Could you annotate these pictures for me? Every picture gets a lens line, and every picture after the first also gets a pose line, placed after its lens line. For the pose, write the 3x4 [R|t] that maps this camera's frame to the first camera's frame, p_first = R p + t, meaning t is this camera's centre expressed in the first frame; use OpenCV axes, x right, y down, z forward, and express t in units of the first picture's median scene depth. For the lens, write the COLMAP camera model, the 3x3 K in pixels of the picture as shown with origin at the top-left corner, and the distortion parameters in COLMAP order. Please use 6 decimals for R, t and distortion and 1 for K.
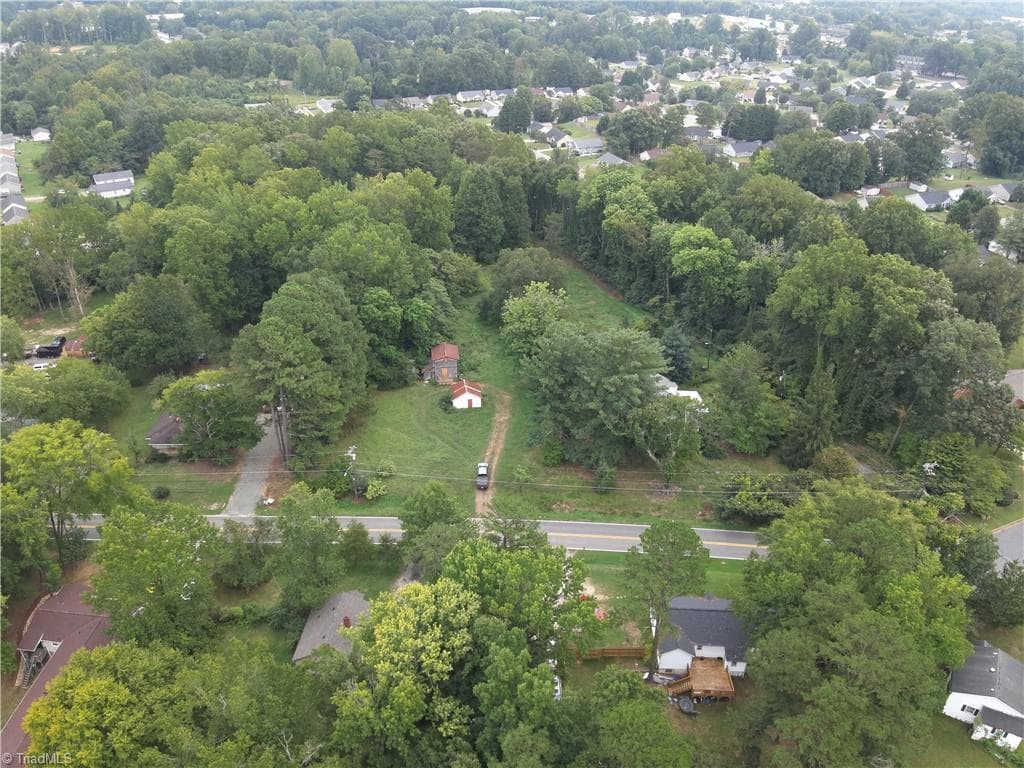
lens RADIAL K [[743.5, 0, 514.6], [0, 743.5, 383.7], [0, 0, 1]] dist [0.120312, -0.225037]
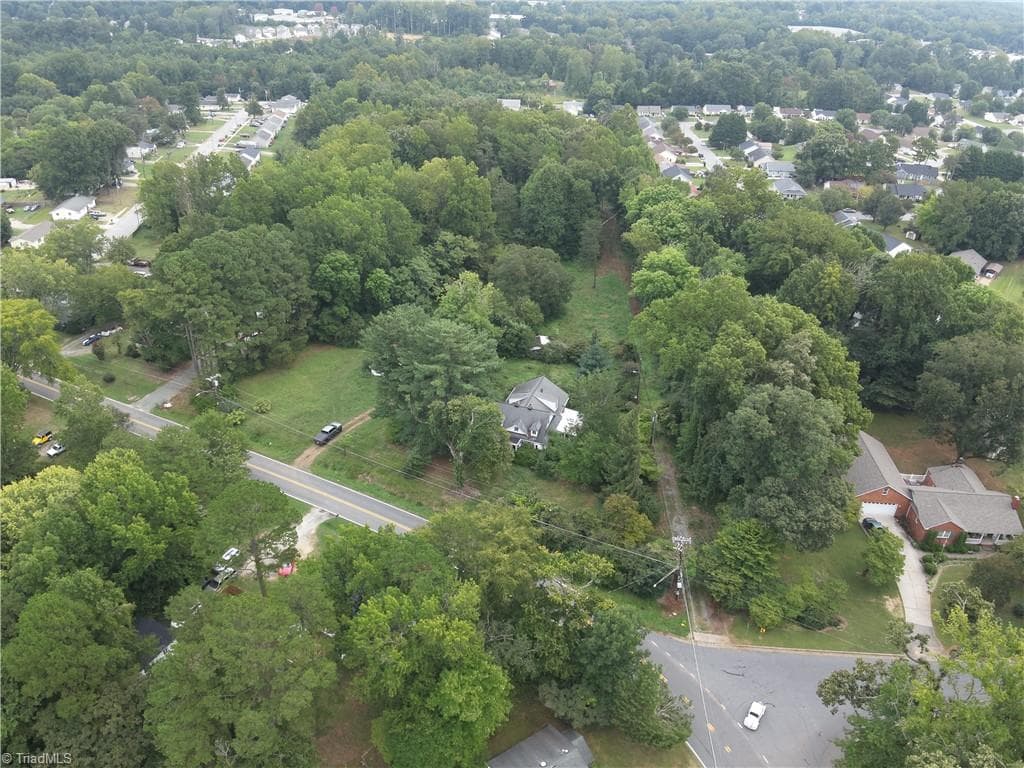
lens RADIAL K [[743.5, 0, 514.6], [0, 743.5, 383.7], [0, 0, 1]] dist [0.120312, -0.225037]
pose [[0.895079, 0.228948, -0.382643, 0.412441], [-0.234624, 0.971544, 0.032472, -0.029323], [0.379189, 0.060712, 0.923325, 0.076290]]
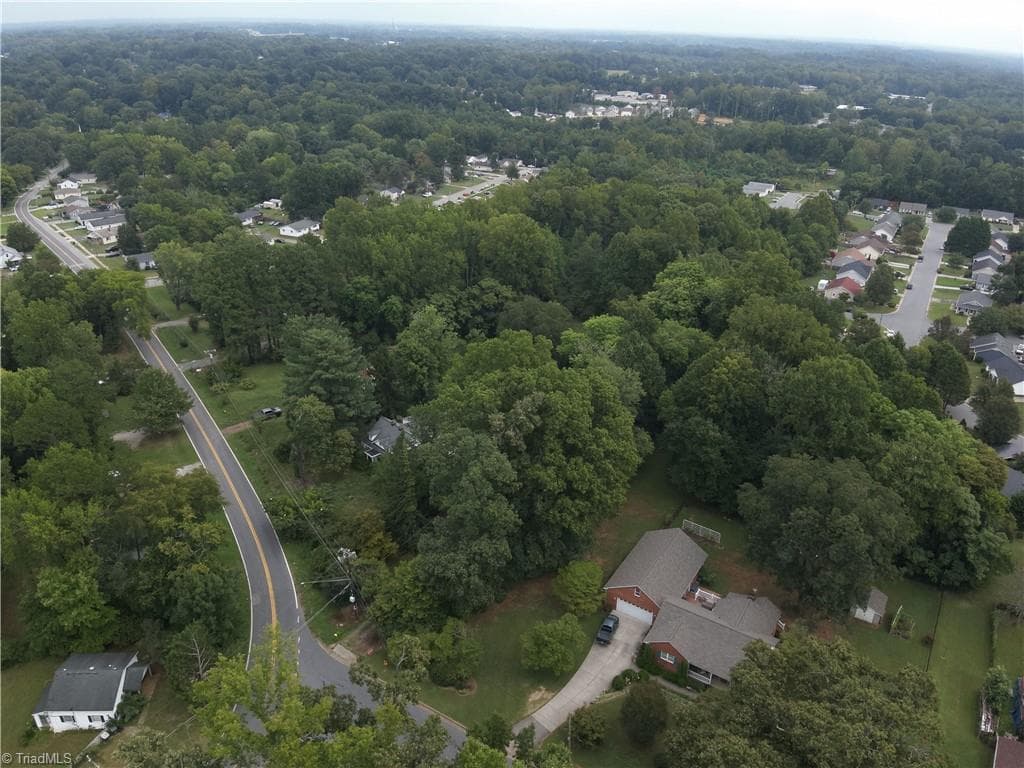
lens RADIAL K [[743.5, 0, 514.6], [0, 743.5, 383.7], [0, 0, 1]] dist [0.120312, -0.225037]
pose [[0.583886, 0.346940, -0.733969, 0.782177], [-0.426199, 0.900475, 0.086597, -0.147817], [0.690965, 0.262253, 0.673640, 0.296104]]
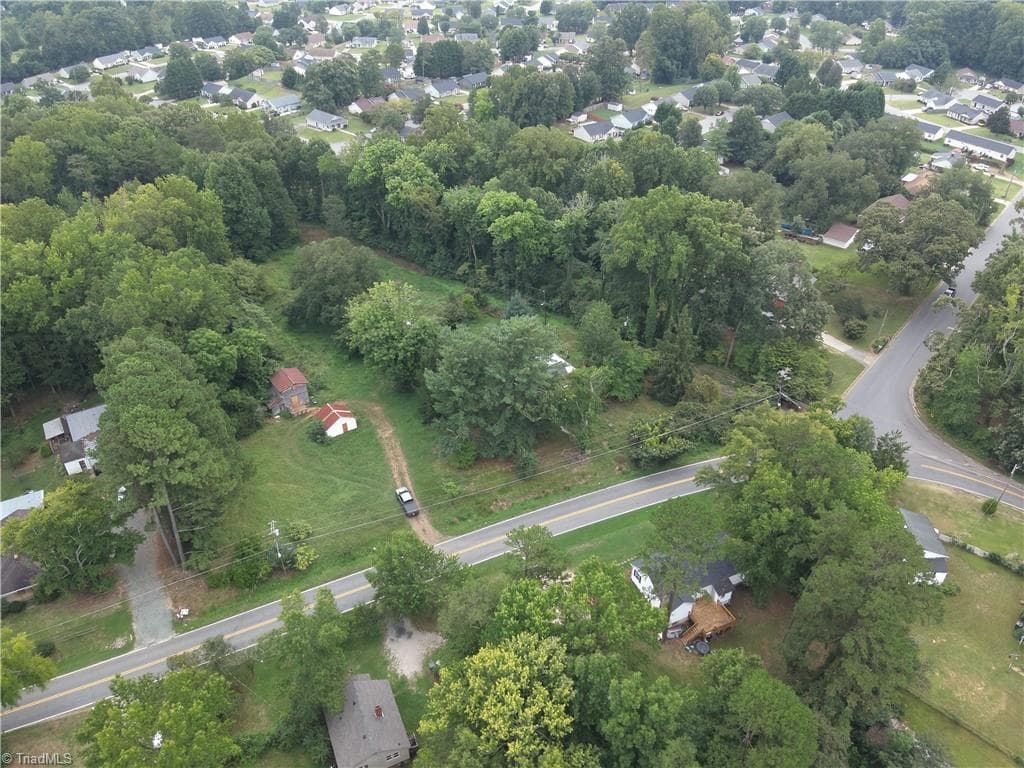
lens RADIAL K [[743.5, 0, 514.6], [0, 743.5, 383.7], [0, 0, 1]] dist [0.120312, -0.225037]
pose [[0.889106, -0.270664, 0.369094, -0.162943], [0.237196, 0.962150, 0.134186, -0.081561], [-0.391443, -0.031758, 0.919654, 0.051389]]
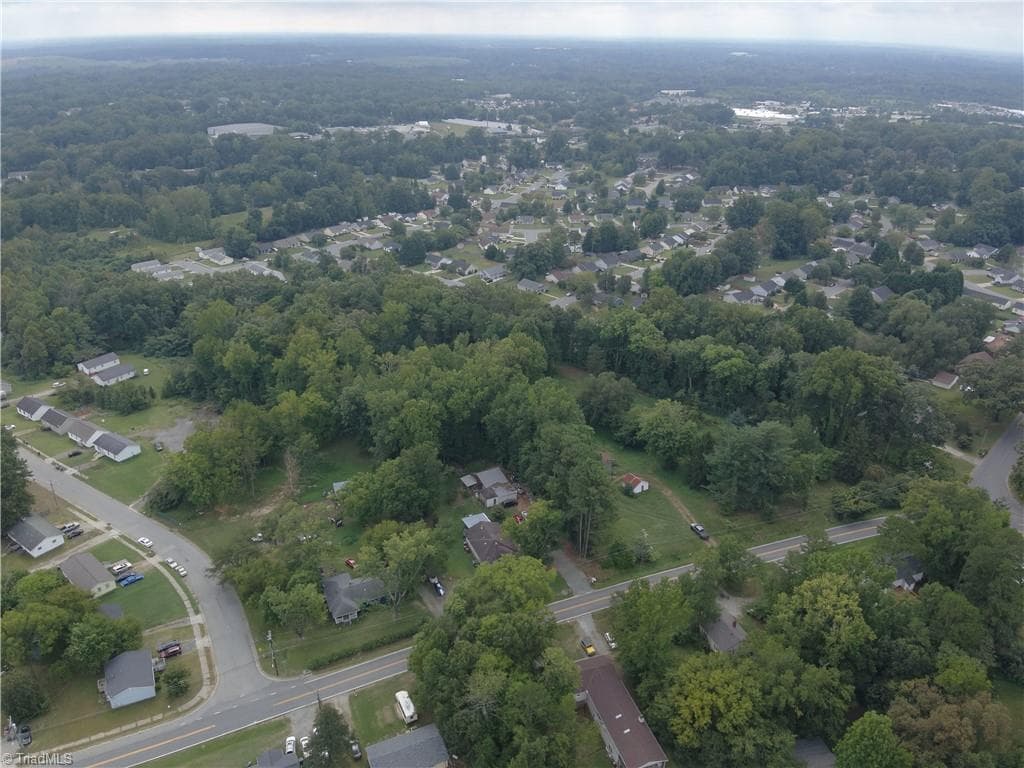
lens RADIAL K [[743.5, 0, 514.6], [0, 743.5, 383.7], [0, 0, 1]] dist [0.120312, -0.225037]
pose [[0.920610, -0.177680, 0.347717, -0.629783], [0.207076, 0.977099, -0.048962, -0.128170], [-0.331054, 0.117079, 0.936320, -0.274091]]
